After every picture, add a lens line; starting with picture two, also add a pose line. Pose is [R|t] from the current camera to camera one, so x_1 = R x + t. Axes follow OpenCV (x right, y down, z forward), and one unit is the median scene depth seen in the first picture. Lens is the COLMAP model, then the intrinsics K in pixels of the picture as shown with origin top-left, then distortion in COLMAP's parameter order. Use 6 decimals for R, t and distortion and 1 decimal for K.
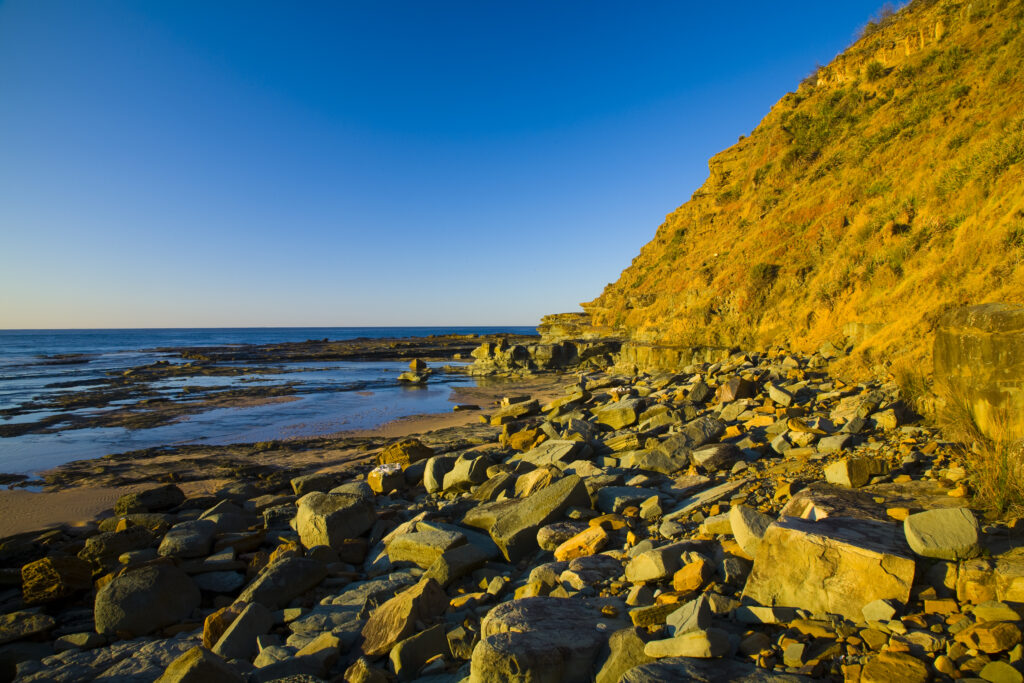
lens RADIAL K [[691.2, 0, 511.8], [0, 691.2, 334.7], [0, 0, 1]] dist [-0.125273, 0.064212]
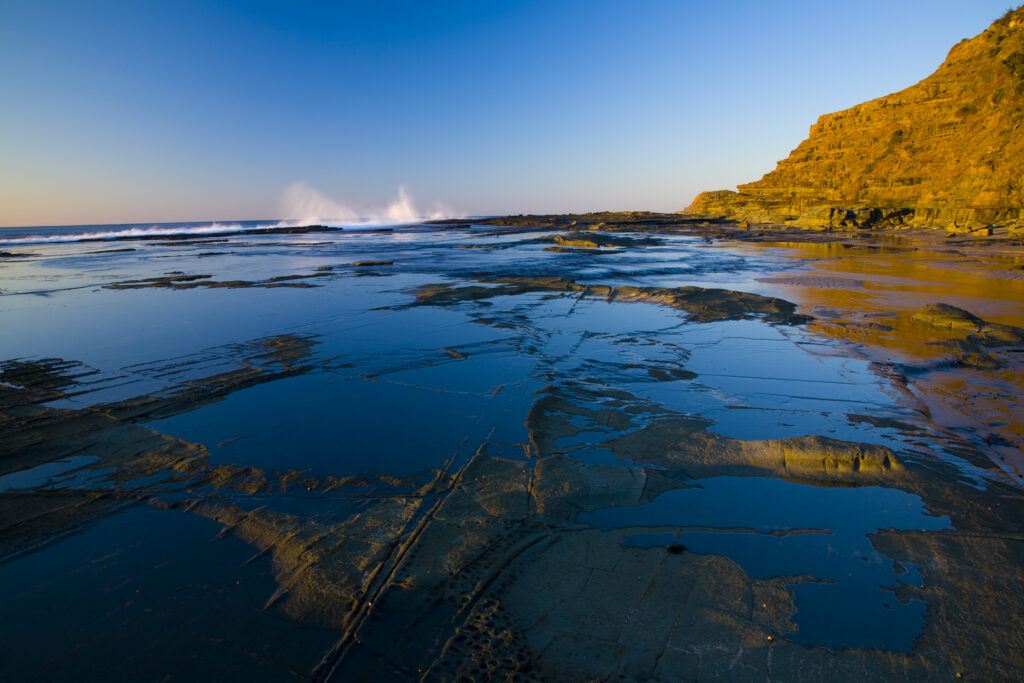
lens RADIAL K [[697.9, 0, 512.0], [0, 697.9, 341.5], [0, 0, 1]] dist [-0.122581, 0.065789]
pose [[0.995229, -0.025968, 0.094052, -0.897656], [0.010032, 0.986060, 0.166089, 0.046912], [-0.097054, -0.164353, 0.981615, -0.448313]]
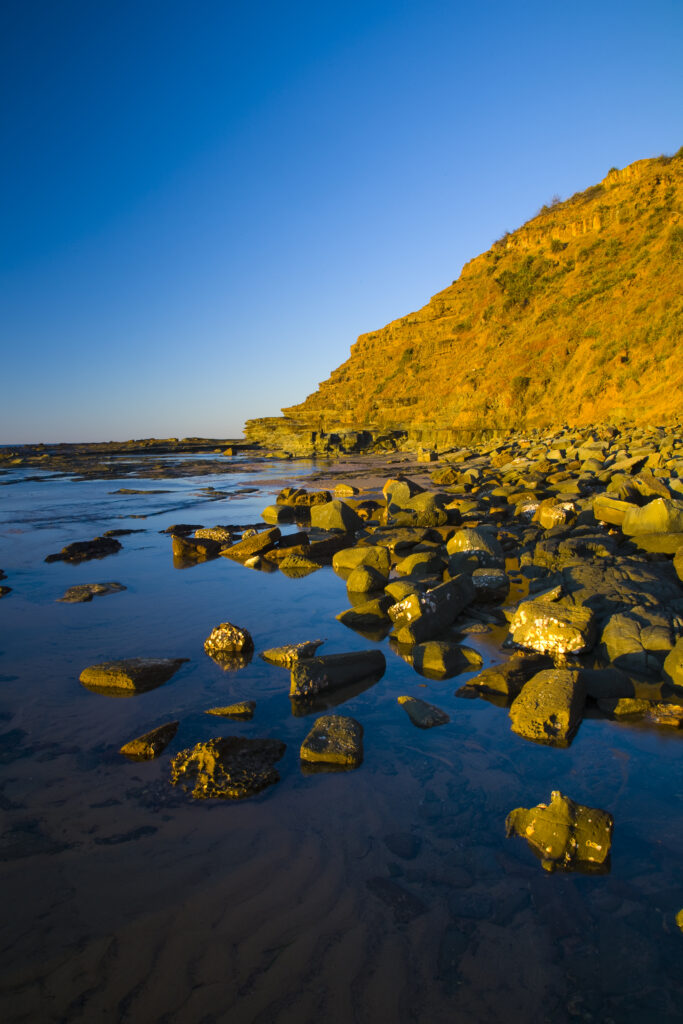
lens RADIAL K [[697.9, 0, 335.5], [0, 697.9, 513.8], [0, 0, 1]] dist [-0.122581, 0.065789]
pose [[0.938547, -0.046247, 0.342038, -0.470914], [0.014211, 0.995320, 0.095584, 0.042532], [-0.344857, -0.084849, 0.934812, -0.297045]]
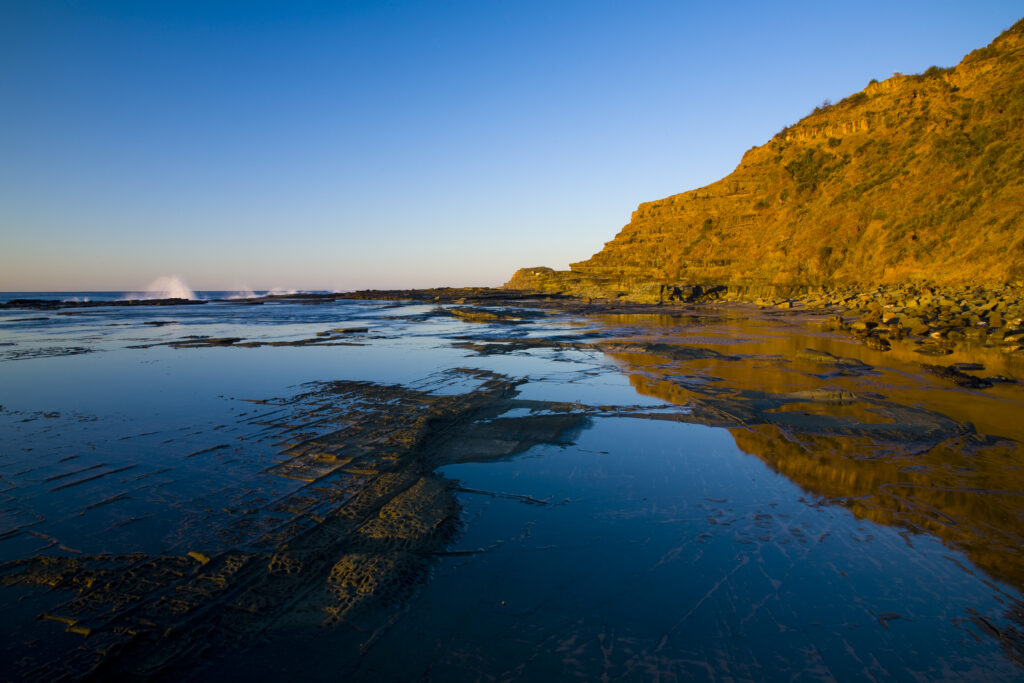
lens RADIAL K [[697.9, 0, 512.0], [0, 697.9, 341.5], [0, 0, 1]] dist [-0.122581, 0.065789]
pose [[0.938458, -0.022257, 0.344676, -1.017632], [0.001054, 0.998102, 0.061581, 0.046712], [-0.345392, -0.057427, 0.936700, -0.529735]]
